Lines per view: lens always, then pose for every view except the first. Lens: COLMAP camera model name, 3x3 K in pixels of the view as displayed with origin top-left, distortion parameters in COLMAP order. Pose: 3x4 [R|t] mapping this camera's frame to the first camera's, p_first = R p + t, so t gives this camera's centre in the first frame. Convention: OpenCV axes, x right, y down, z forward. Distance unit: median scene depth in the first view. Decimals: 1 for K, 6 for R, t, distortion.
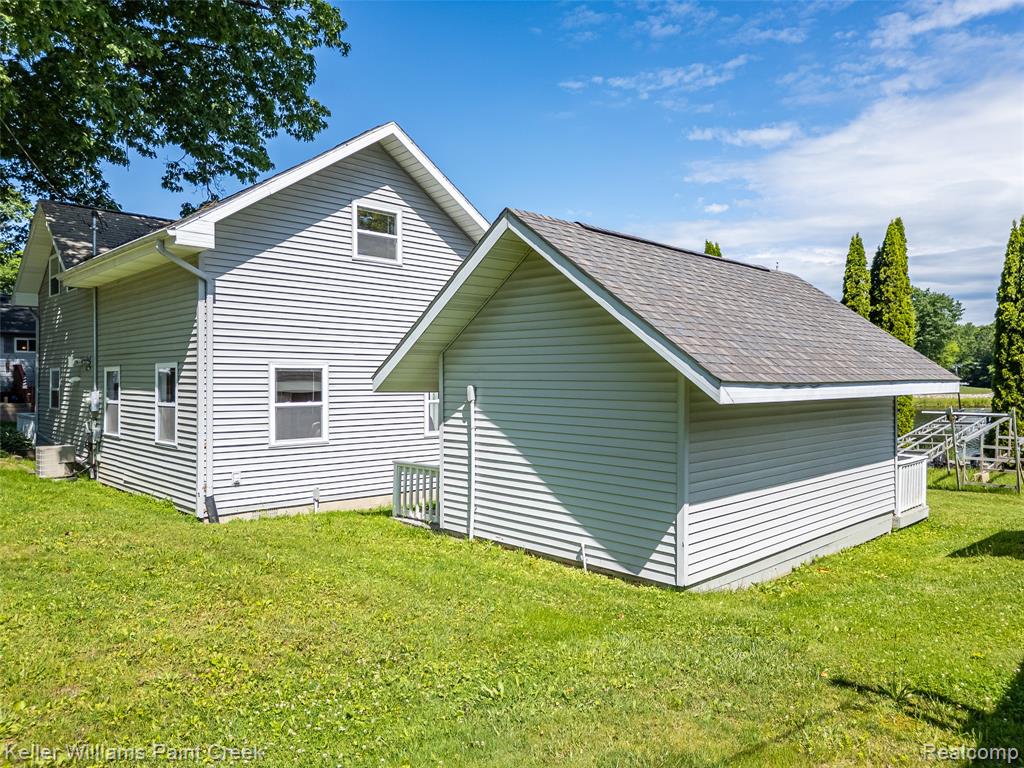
lens RADIAL K [[715.6, 0, 514.6], [0, 715.6, 384.3], [0, 0, 1]] dist [0.070950, -0.075092]
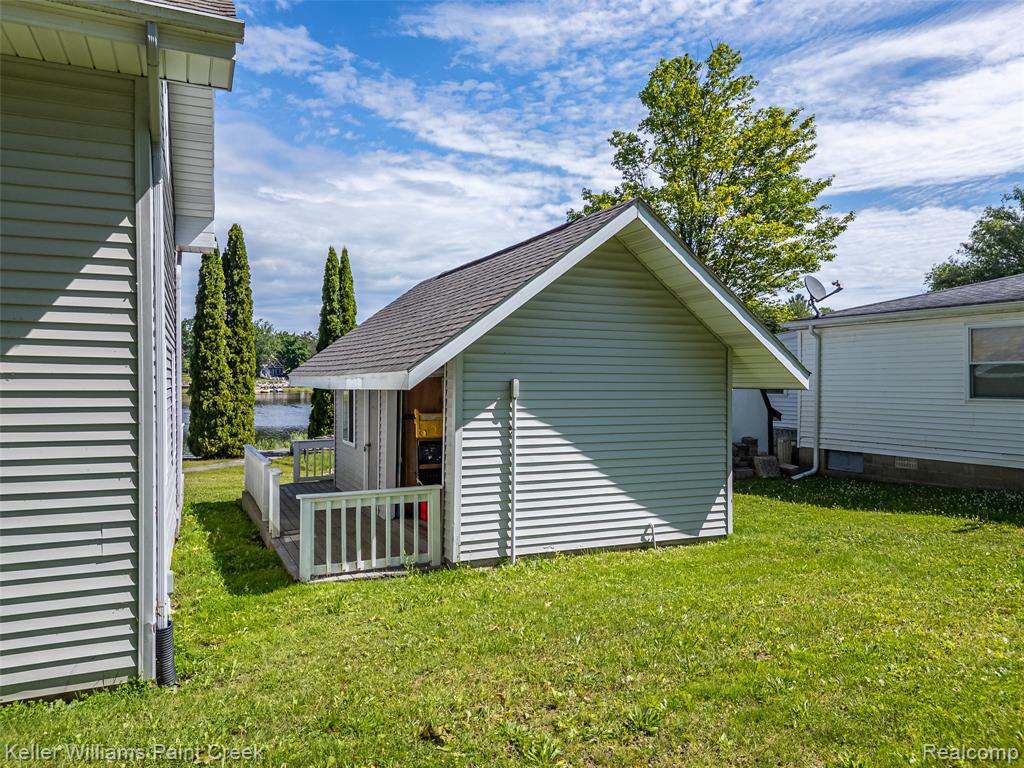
lens RADIAL K [[715.6, 0, 514.6], [0, 715.6, 384.3], [0, 0, 1]] dist [0.070950, -0.075092]
pose [[0.334723, -0.005243, 0.942302, -0.817080], [0.005744, 0.999977, 0.003524, 0.004824], [-0.942299, 0.004233, 0.334746, 0.683456]]
